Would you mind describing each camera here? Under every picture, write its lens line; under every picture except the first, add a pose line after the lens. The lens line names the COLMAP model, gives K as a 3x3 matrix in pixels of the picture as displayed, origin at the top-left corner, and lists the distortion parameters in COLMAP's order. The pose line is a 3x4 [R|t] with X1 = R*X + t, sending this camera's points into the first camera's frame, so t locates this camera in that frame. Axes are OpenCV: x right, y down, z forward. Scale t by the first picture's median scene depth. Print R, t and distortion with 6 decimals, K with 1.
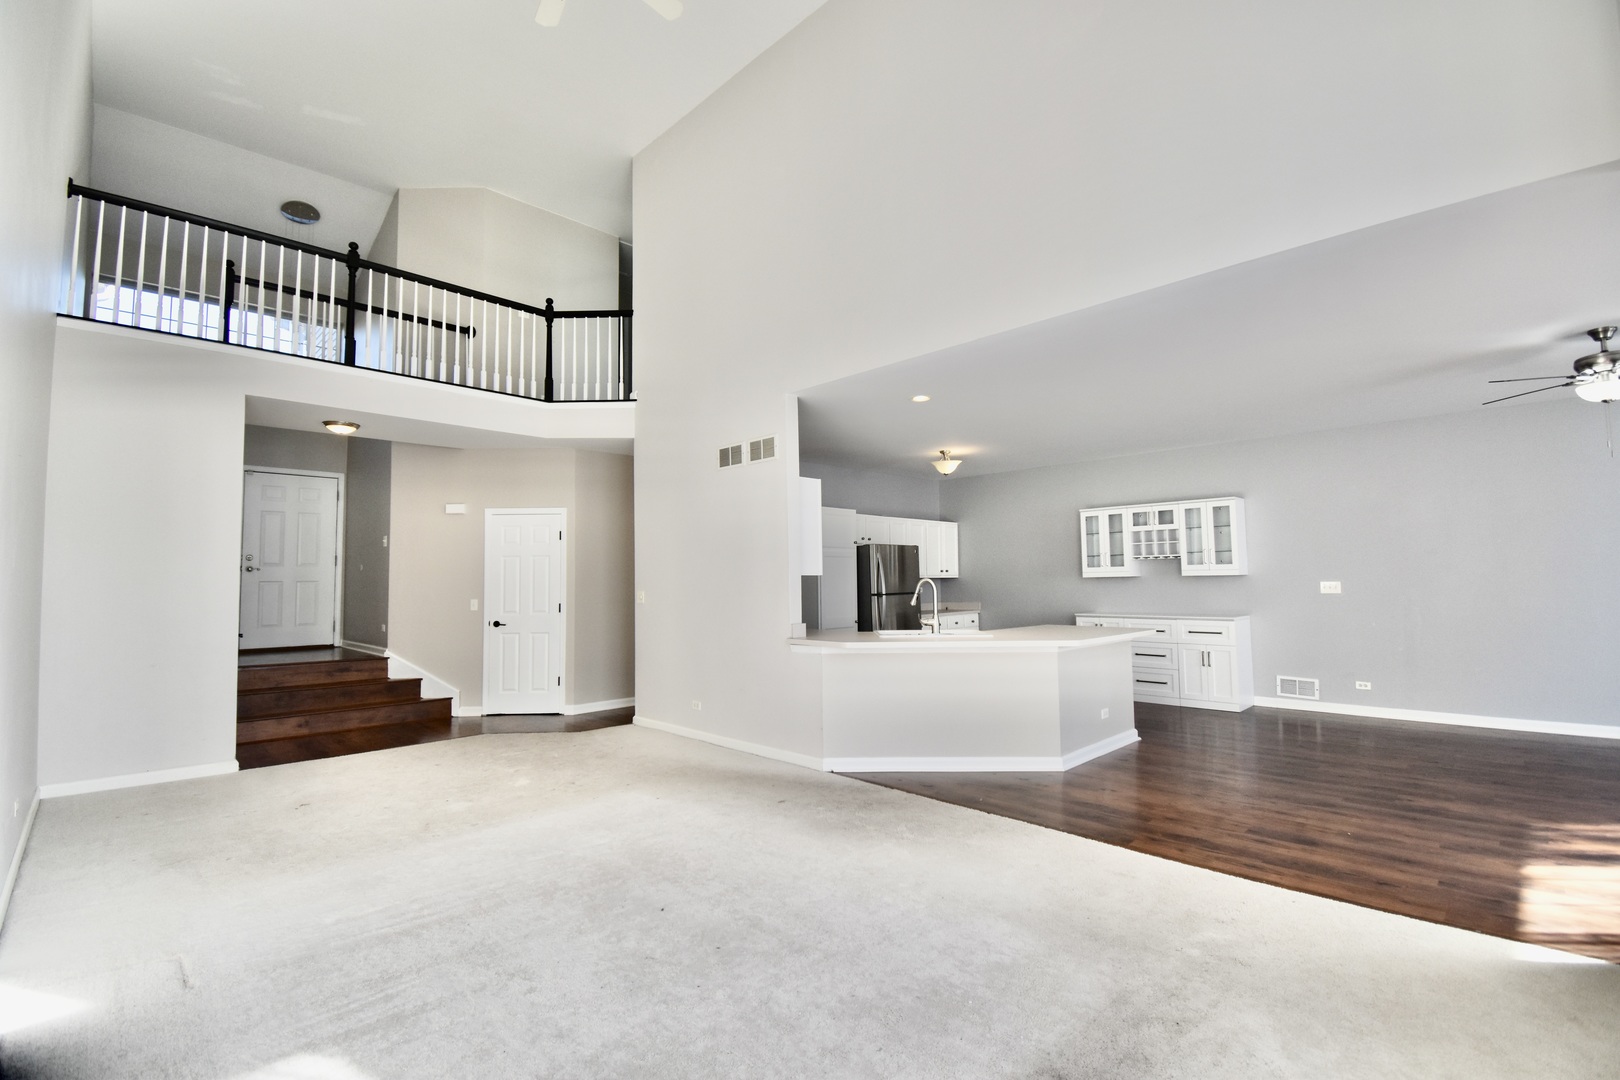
lens RADIAL K [[718.2, 0, 815.3], [0, 718.2, 535.9], [0, 0, 1]] dist [0.005192, -0.003495]
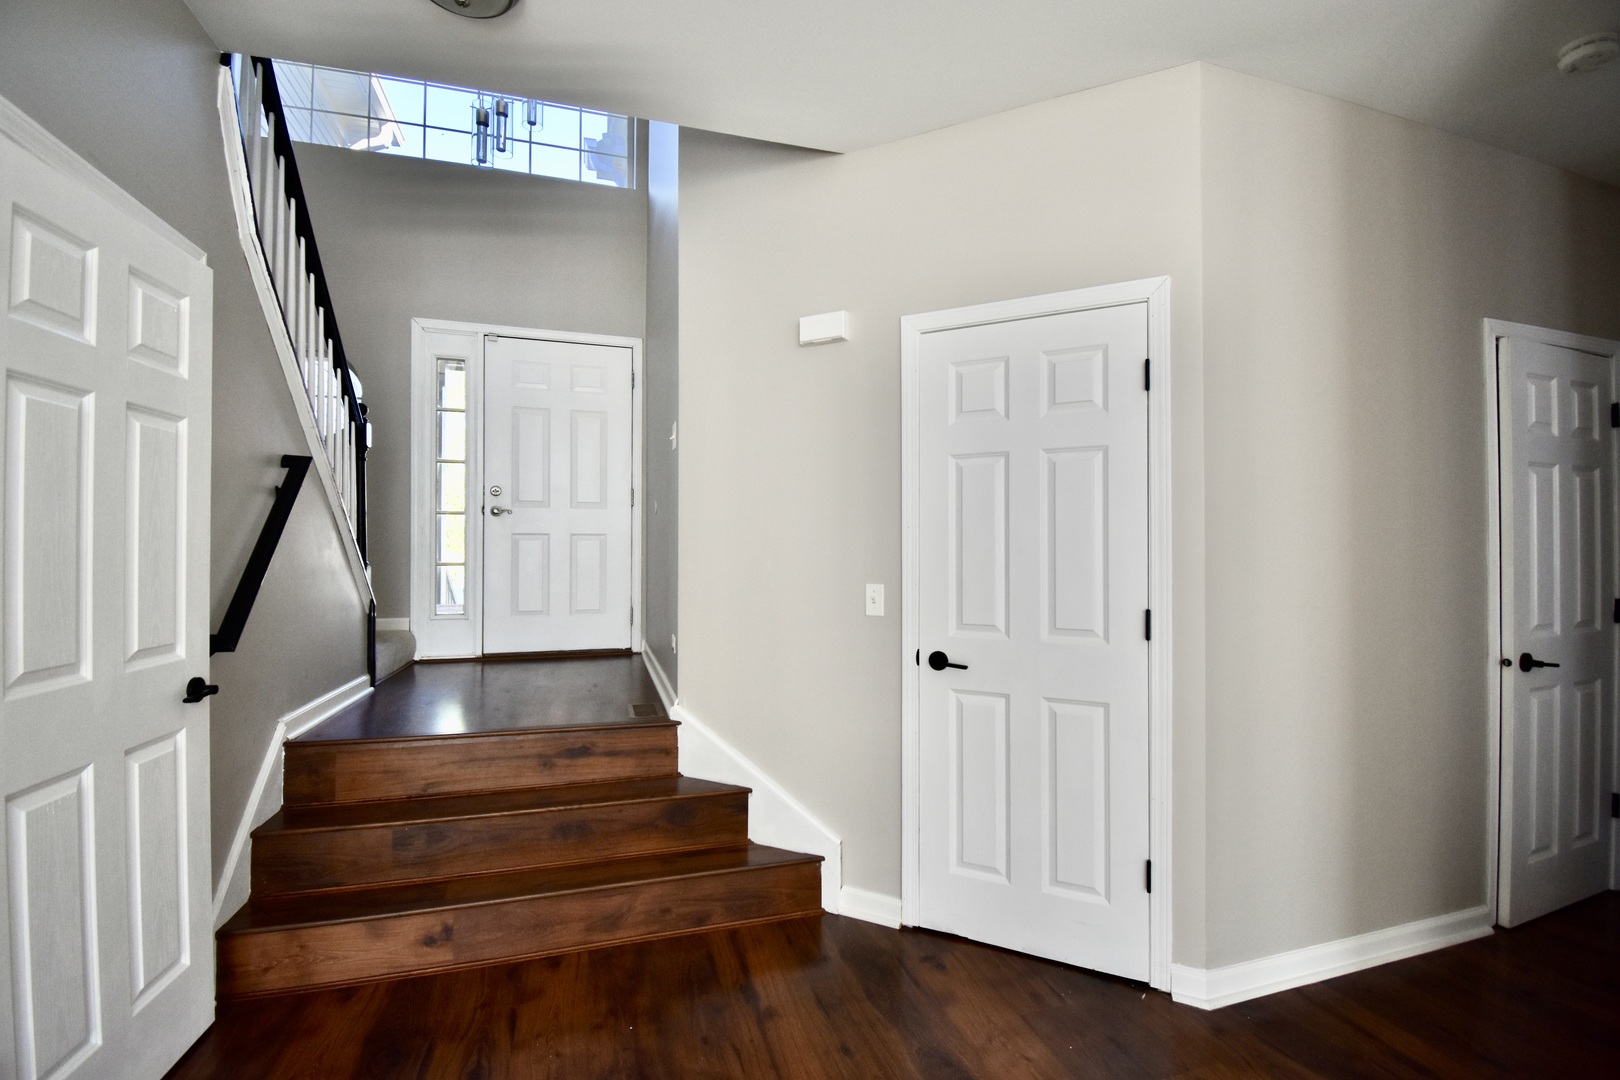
lens RADIAL K [[718.2, 0, 813.3], [0, 718.2, 548.6], [0, 0, 1]] dist [0.005192, -0.003495]
pose [[0.884919, 0.014541, -0.465518, -0.343427], [0.014601, 0.998155, 0.058935, 0.050615], [0.465516, -0.058949, 0.883074, 0.688365]]
